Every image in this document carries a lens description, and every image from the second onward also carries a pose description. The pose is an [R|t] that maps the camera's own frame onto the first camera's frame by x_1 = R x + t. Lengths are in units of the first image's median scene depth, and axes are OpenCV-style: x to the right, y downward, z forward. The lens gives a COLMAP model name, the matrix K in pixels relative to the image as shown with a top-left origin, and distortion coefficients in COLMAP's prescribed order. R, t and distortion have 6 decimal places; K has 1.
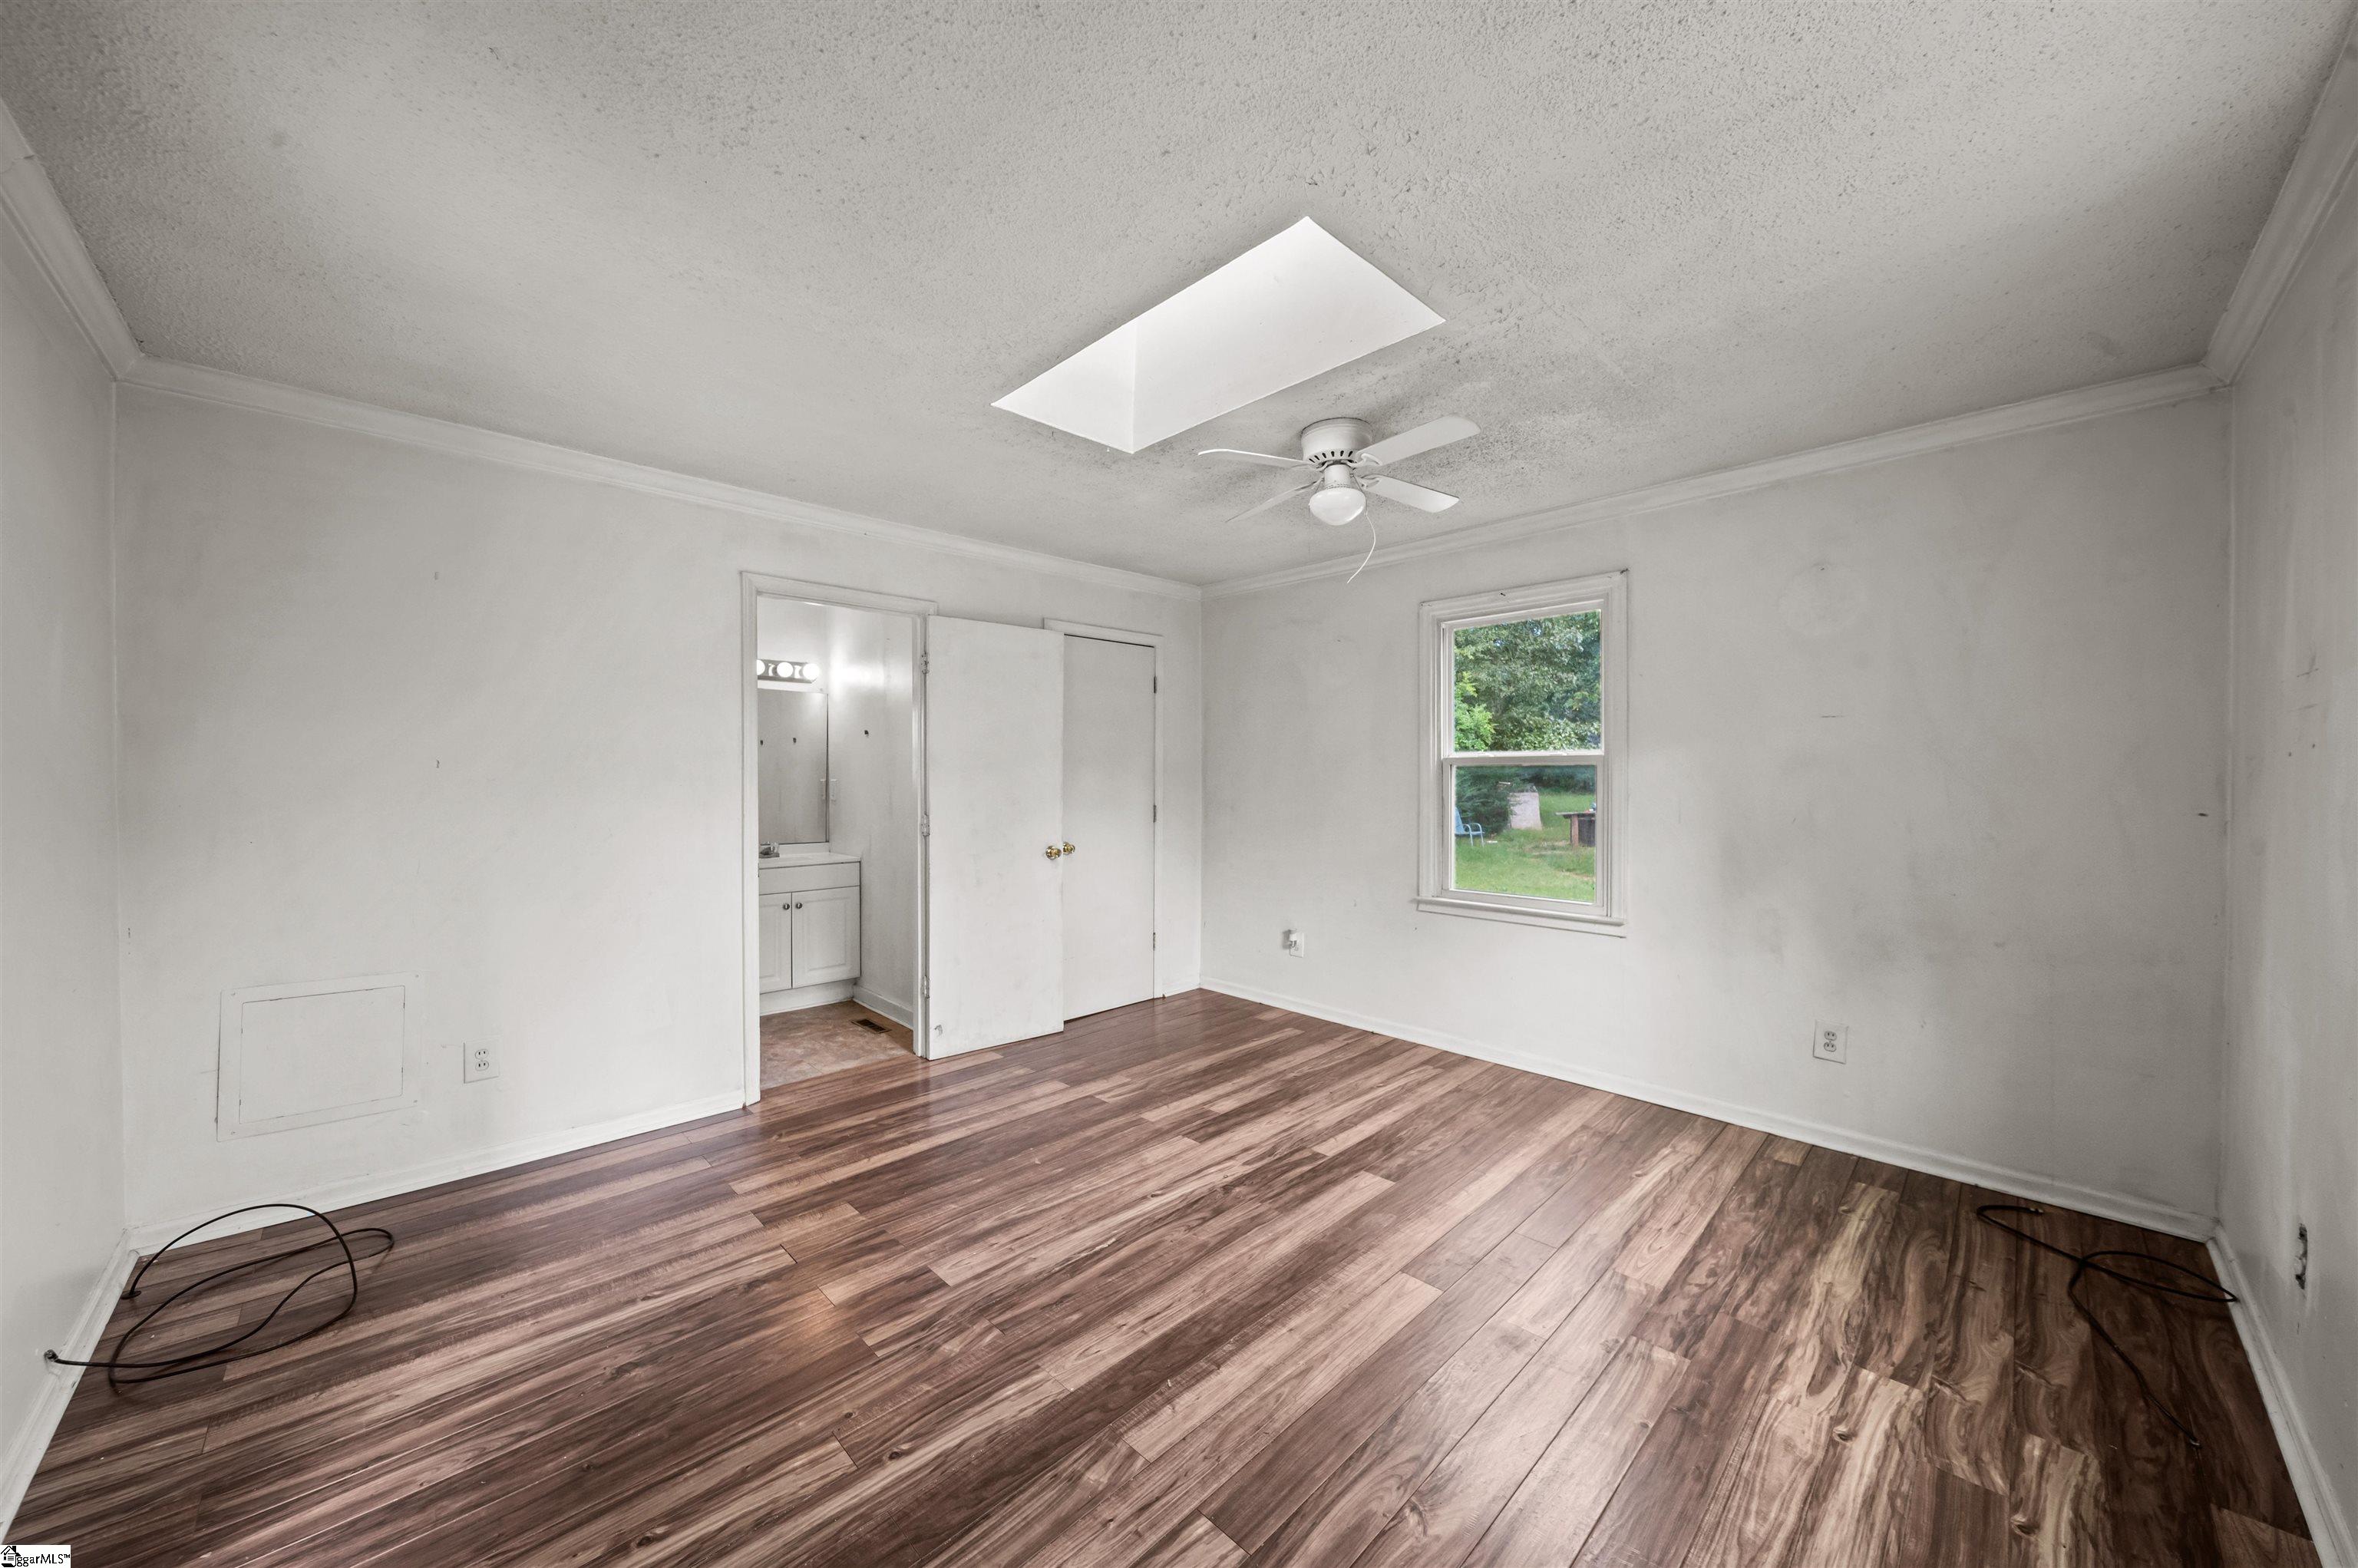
lens RADIAL K [[845.4, 0, 1182.7], [0, 845.4, 778.2], [0, 0, 1]] dist [0.000637, -0.002744]
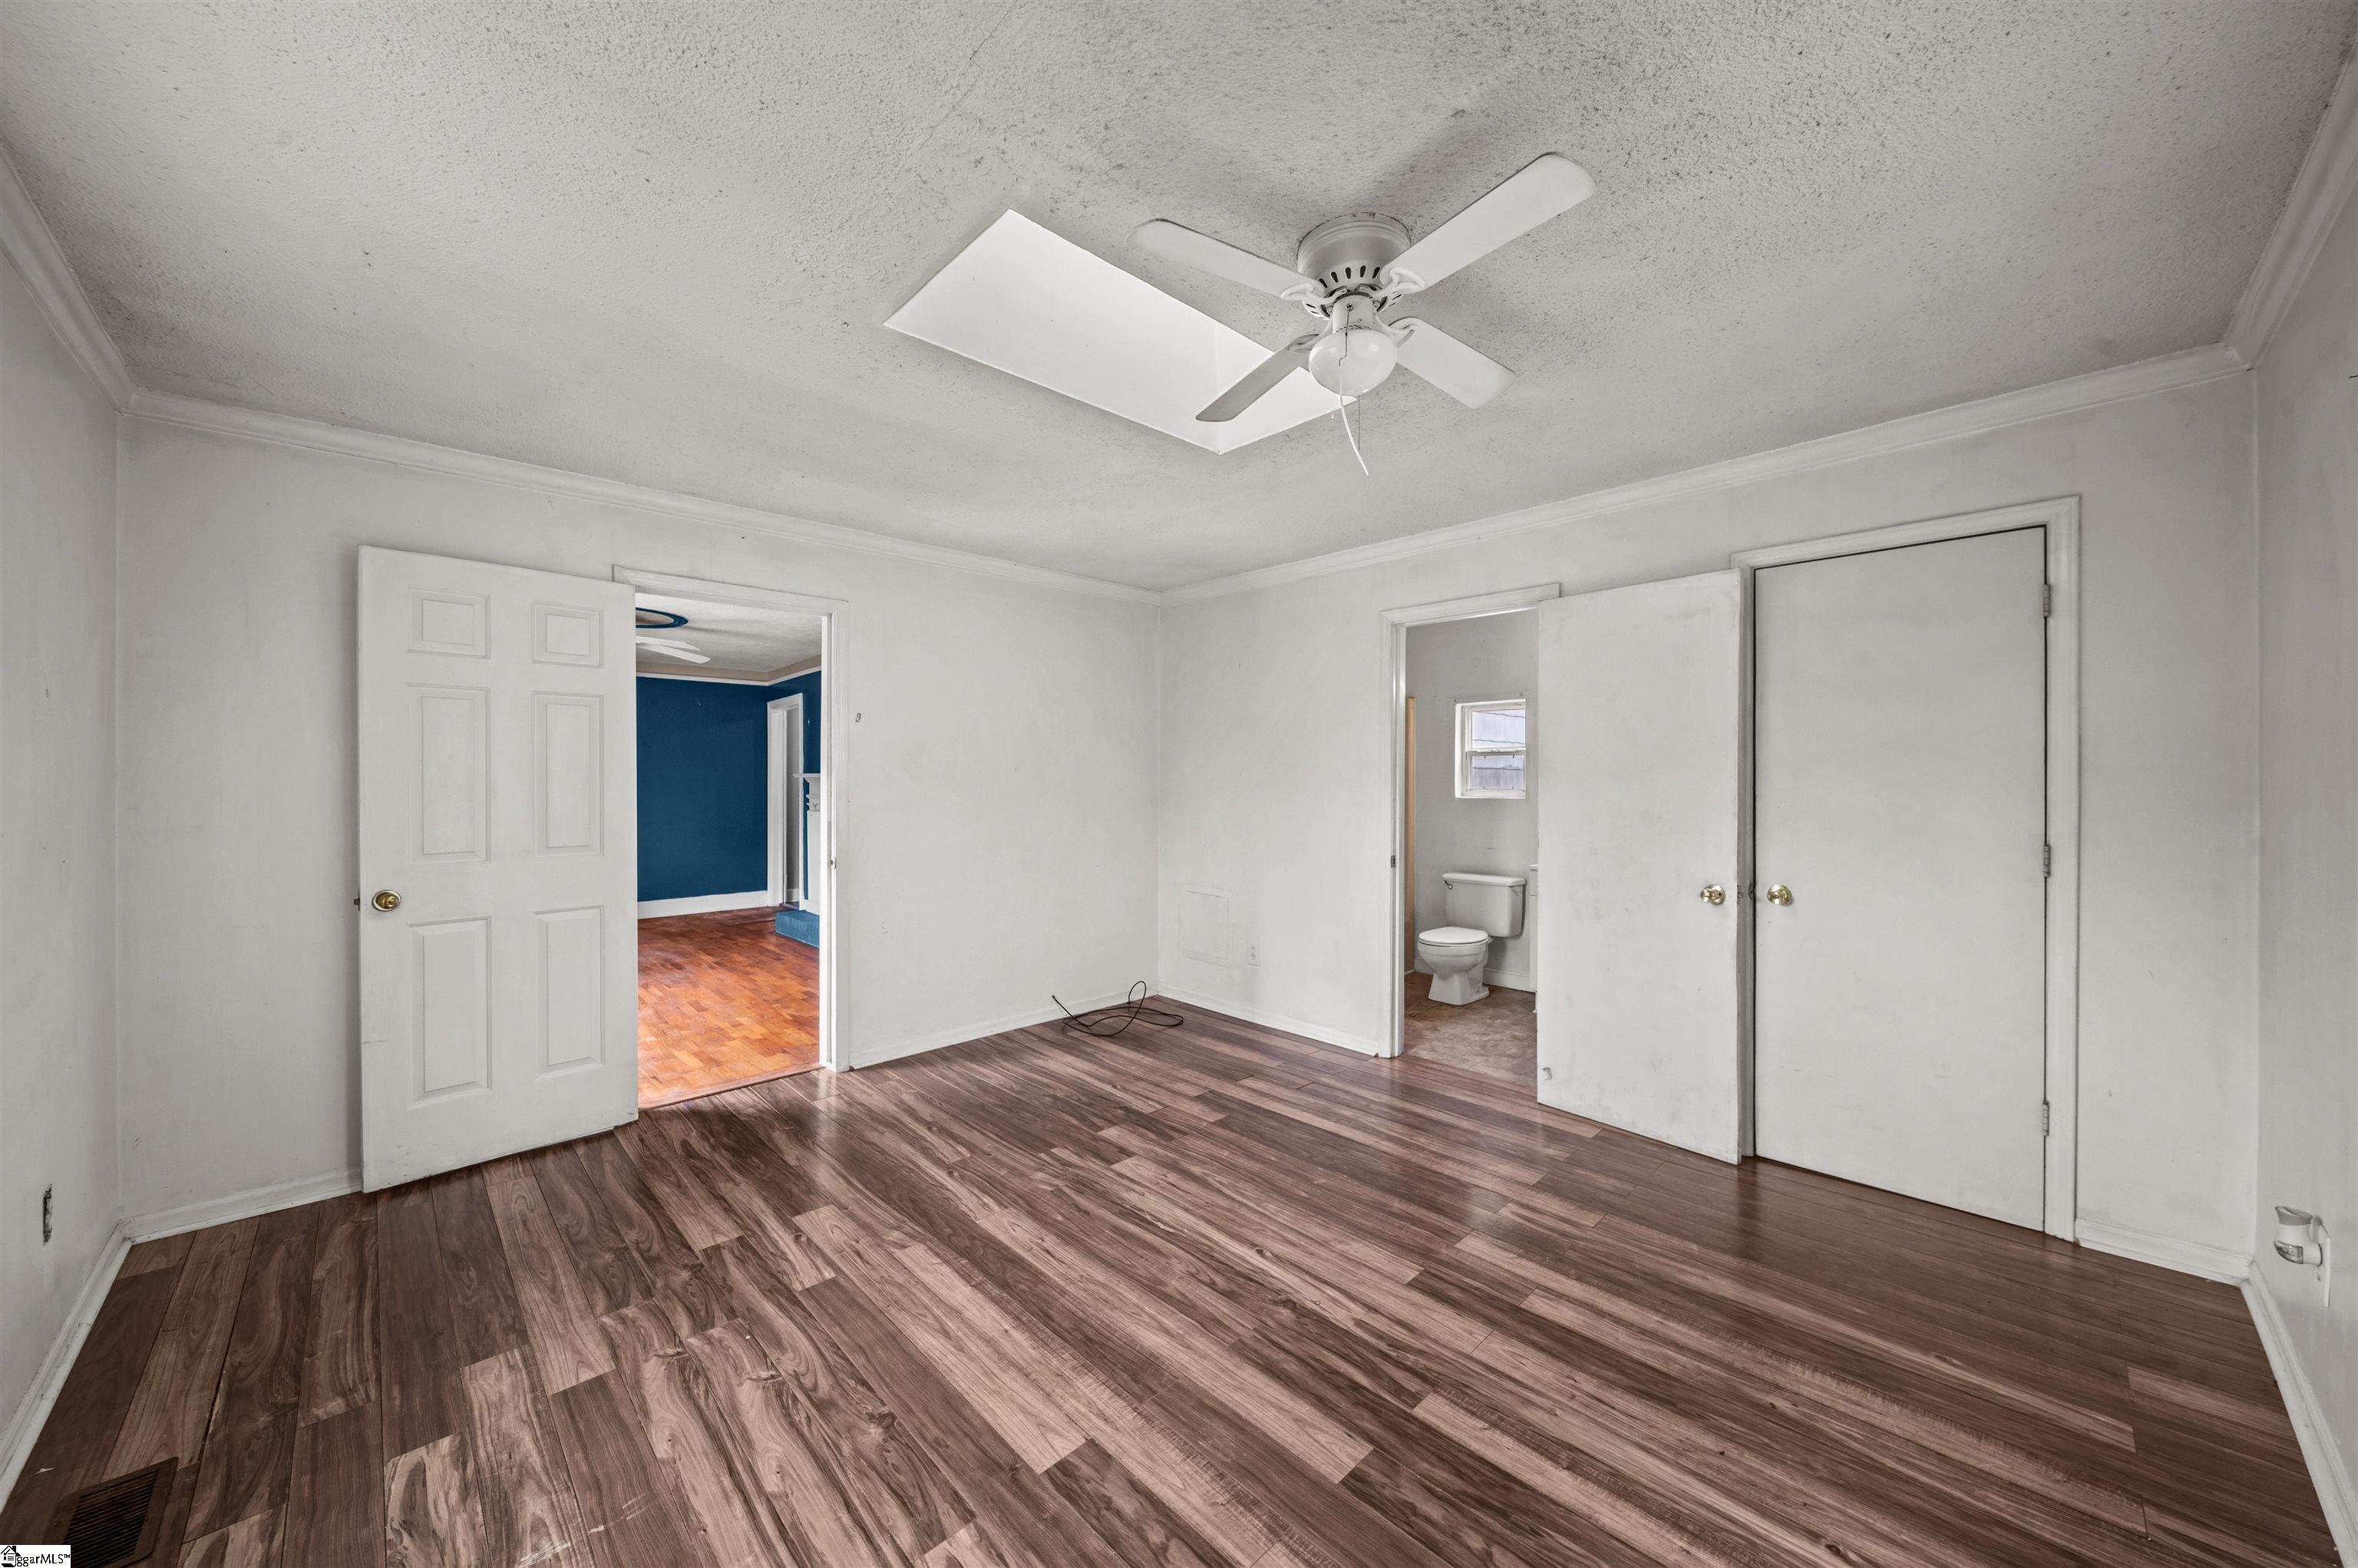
lens RADIAL K [[845.4, 0, 1182.7], [0, 845.4, 778.2], [0, 0, 1]] dist [0.000637, -0.002744]
pose [[-0.015968, -0.000921, -0.999872, 0.897309], [-0.003189, 0.999995, -0.000870, -0.006734], [0.999867, 0.003175, -0.015971, 0.967410]]
